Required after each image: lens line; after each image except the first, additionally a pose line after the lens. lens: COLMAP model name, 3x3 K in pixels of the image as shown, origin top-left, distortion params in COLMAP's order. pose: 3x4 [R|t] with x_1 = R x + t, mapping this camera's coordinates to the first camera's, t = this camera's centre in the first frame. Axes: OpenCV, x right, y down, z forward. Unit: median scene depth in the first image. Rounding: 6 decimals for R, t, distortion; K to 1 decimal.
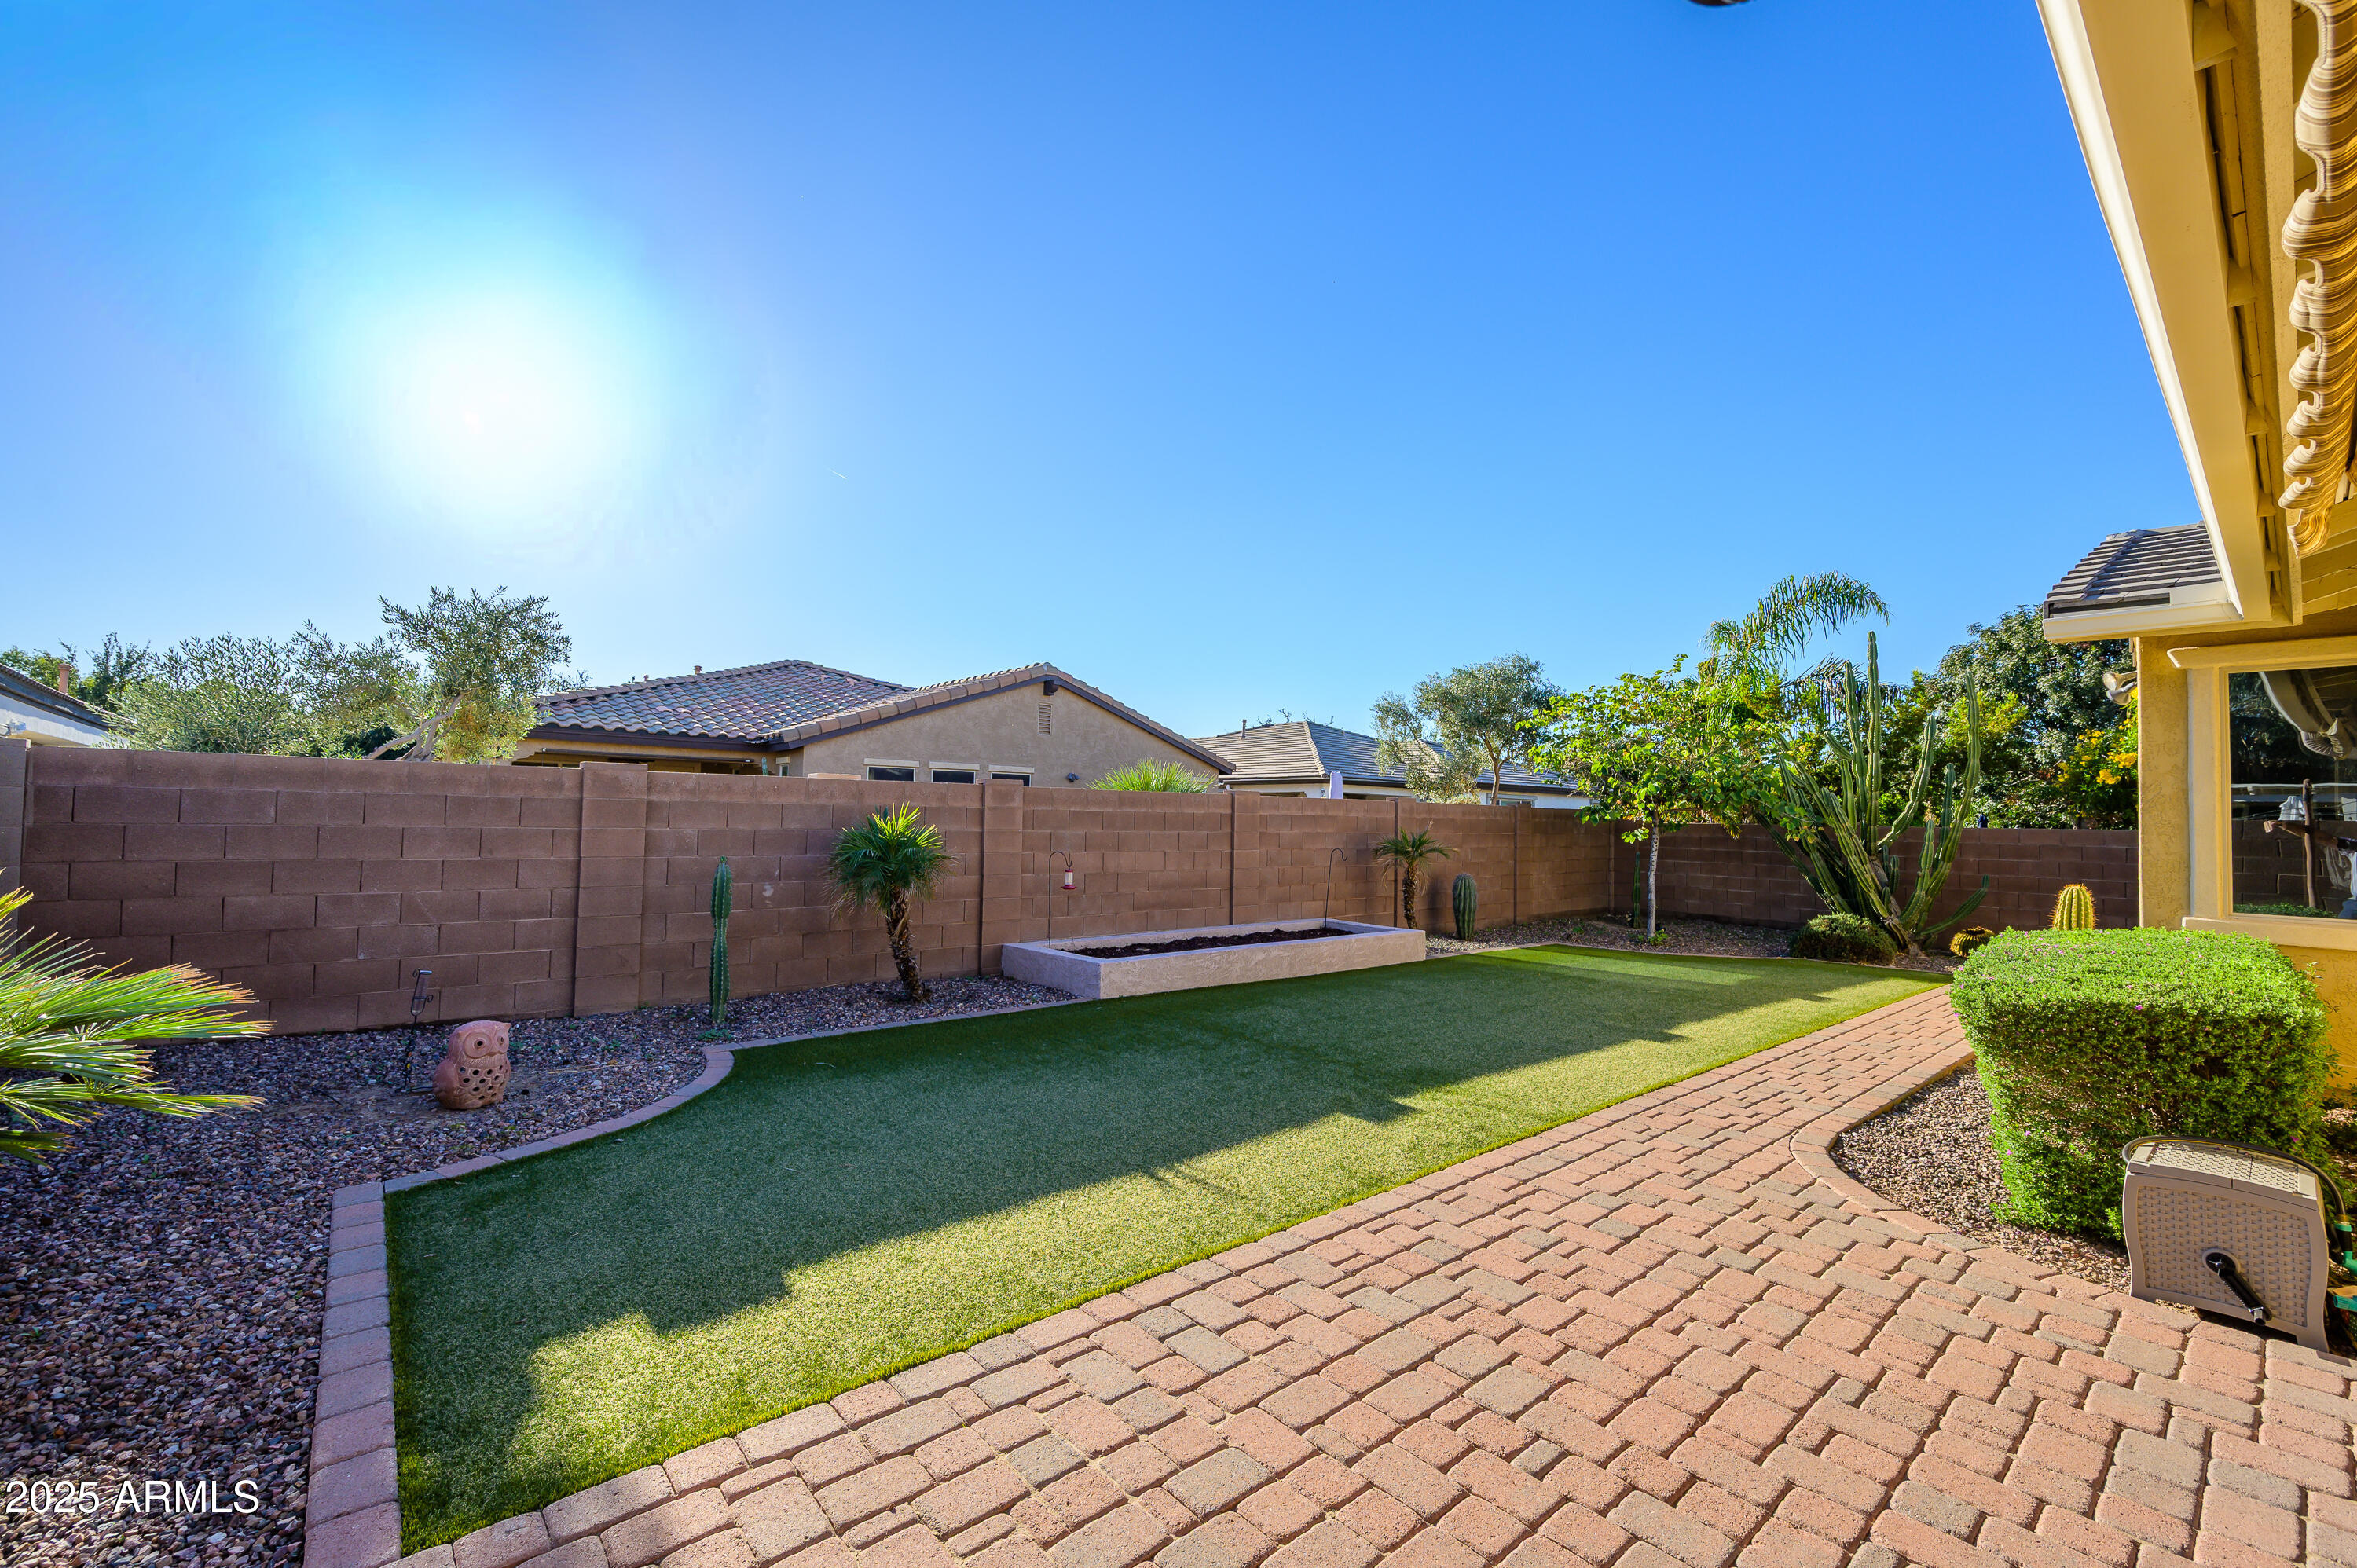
lens RADIAL K [[969.4, 0, 1182.6], [0, 969.4, 791.3], [0, 0, 1]] dist [-0.001421, 0.000266]
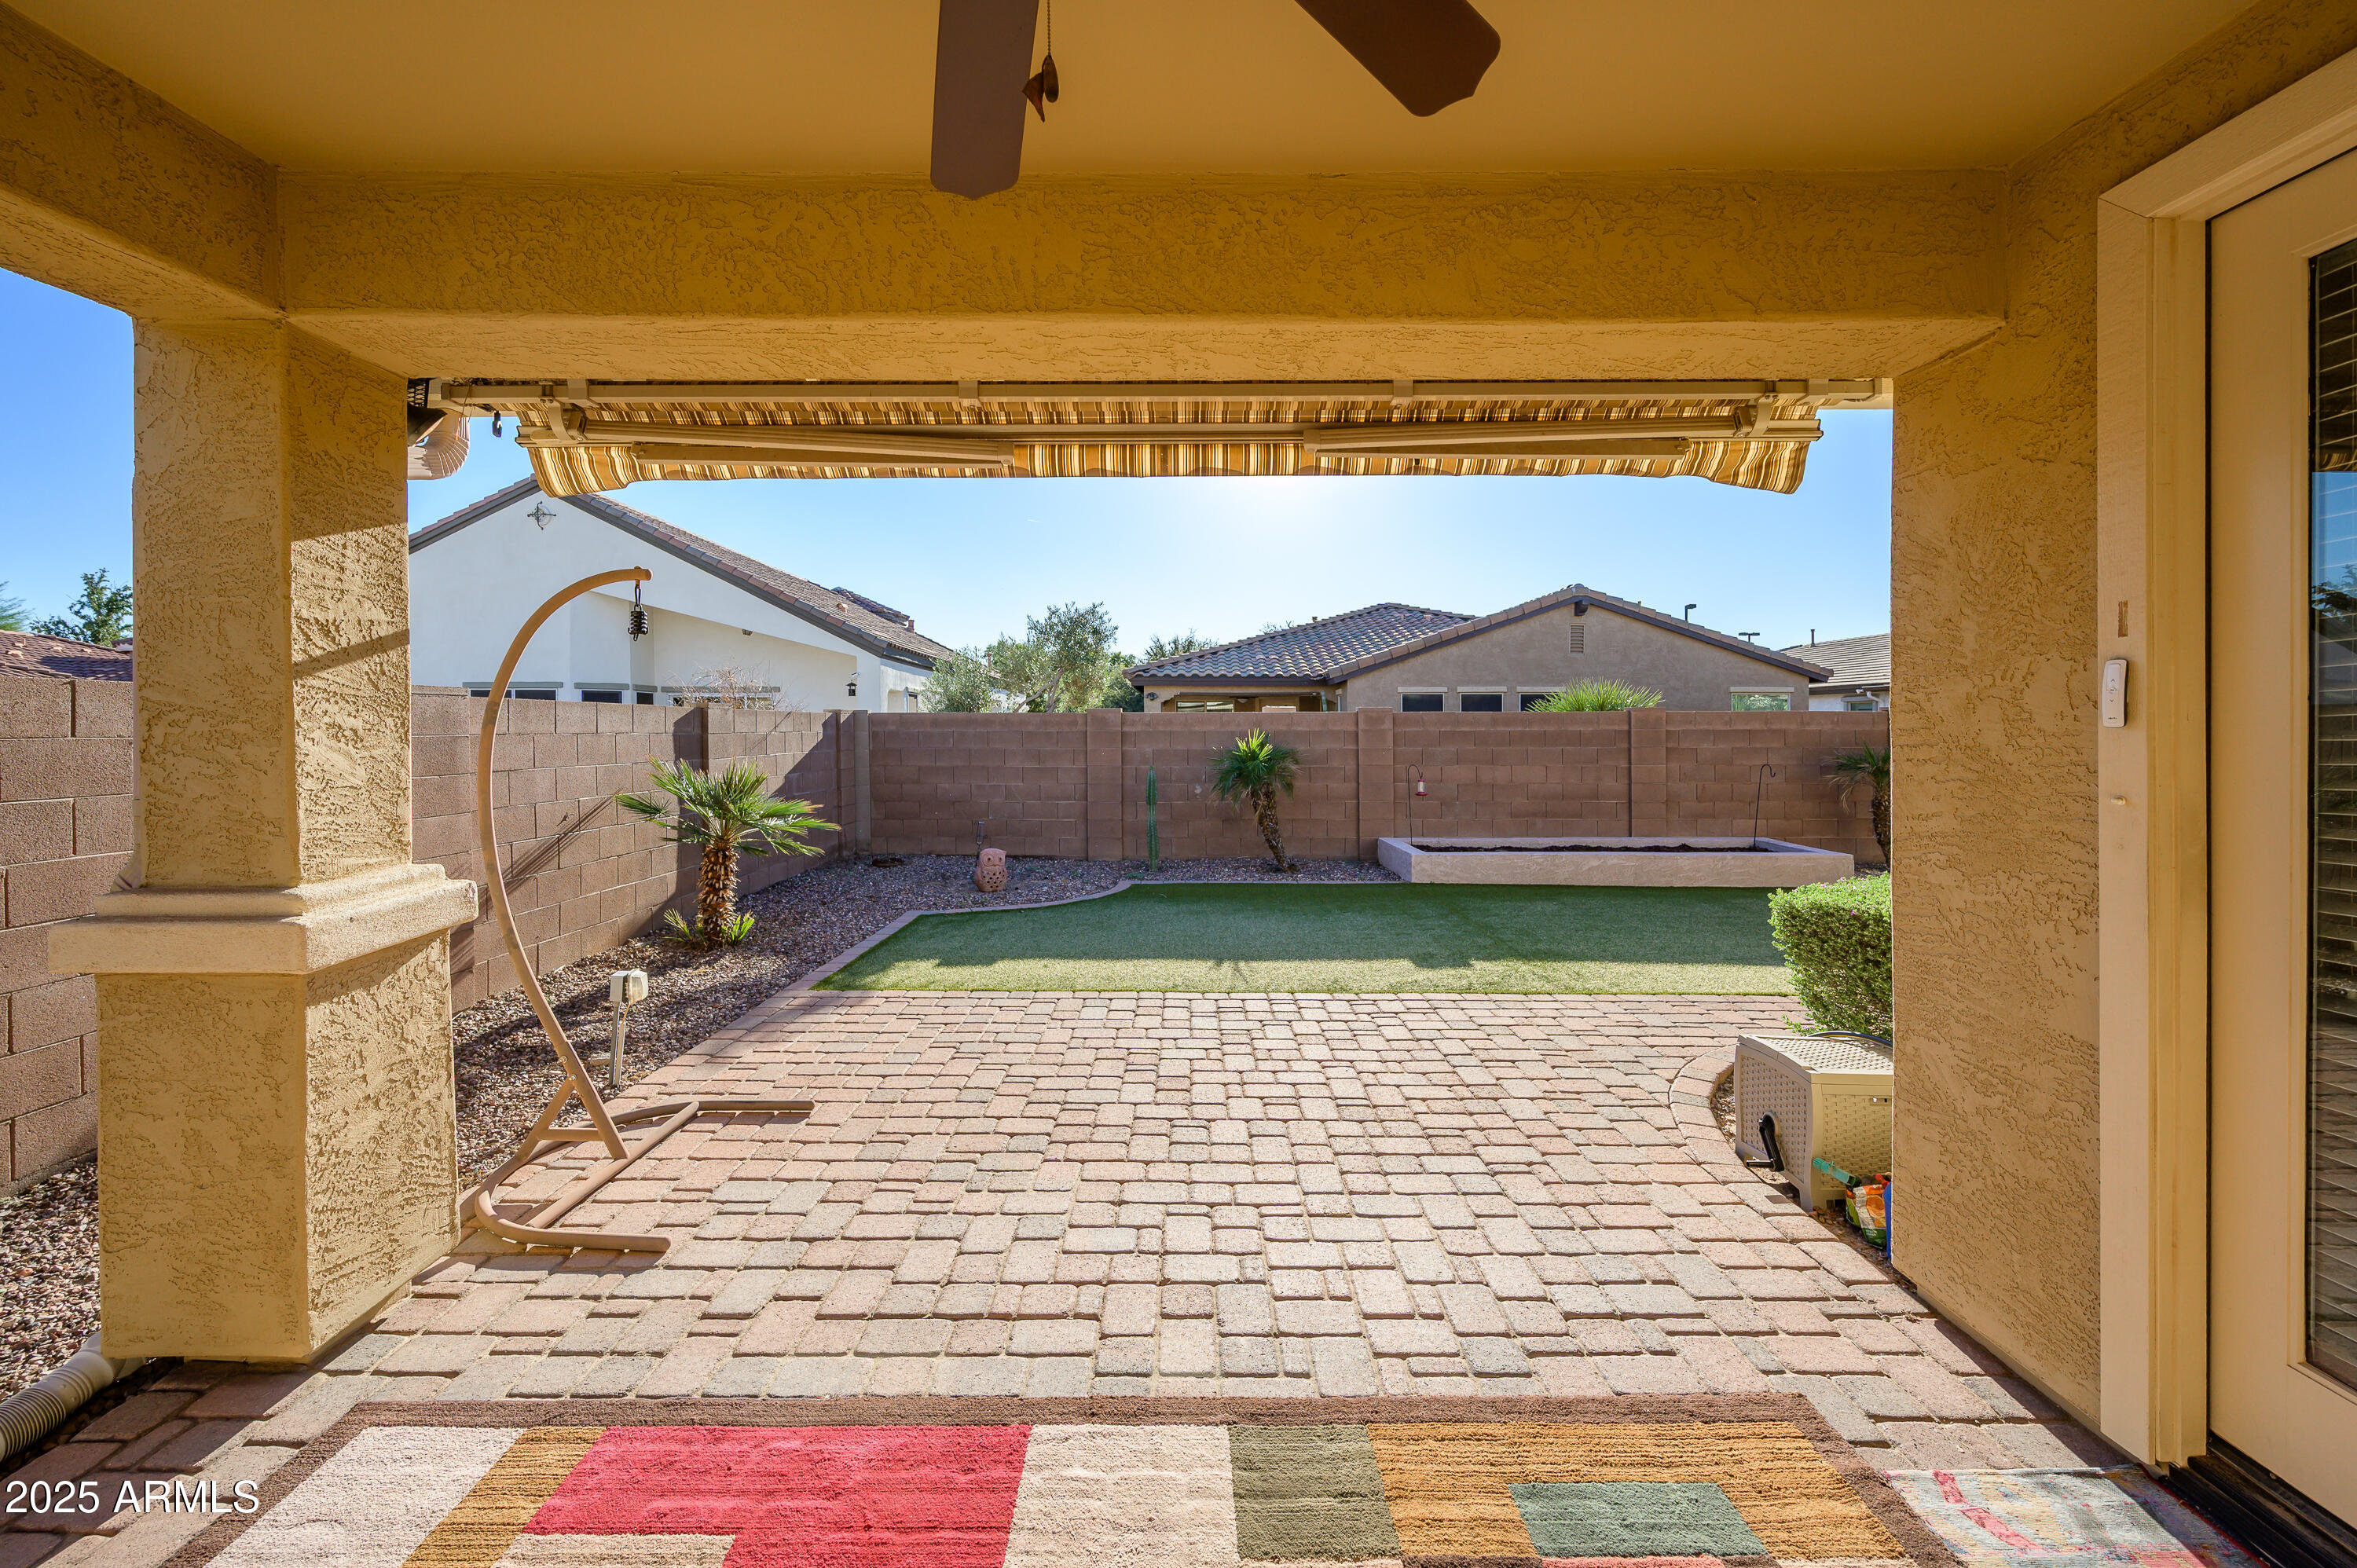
lens RADIAL K [[969.4, 0, 1190.8], [0, 969.4, 762.0], [0, 0, 1]] dist [-0.001421, 0.000266]
pose [[0.747406, 0.002936, -0.664361, 0.472162], [0.033657, 0.998539, 0.042278, -0.002395], [0.663515, -0.053959, 0.746215, -0.097960]]
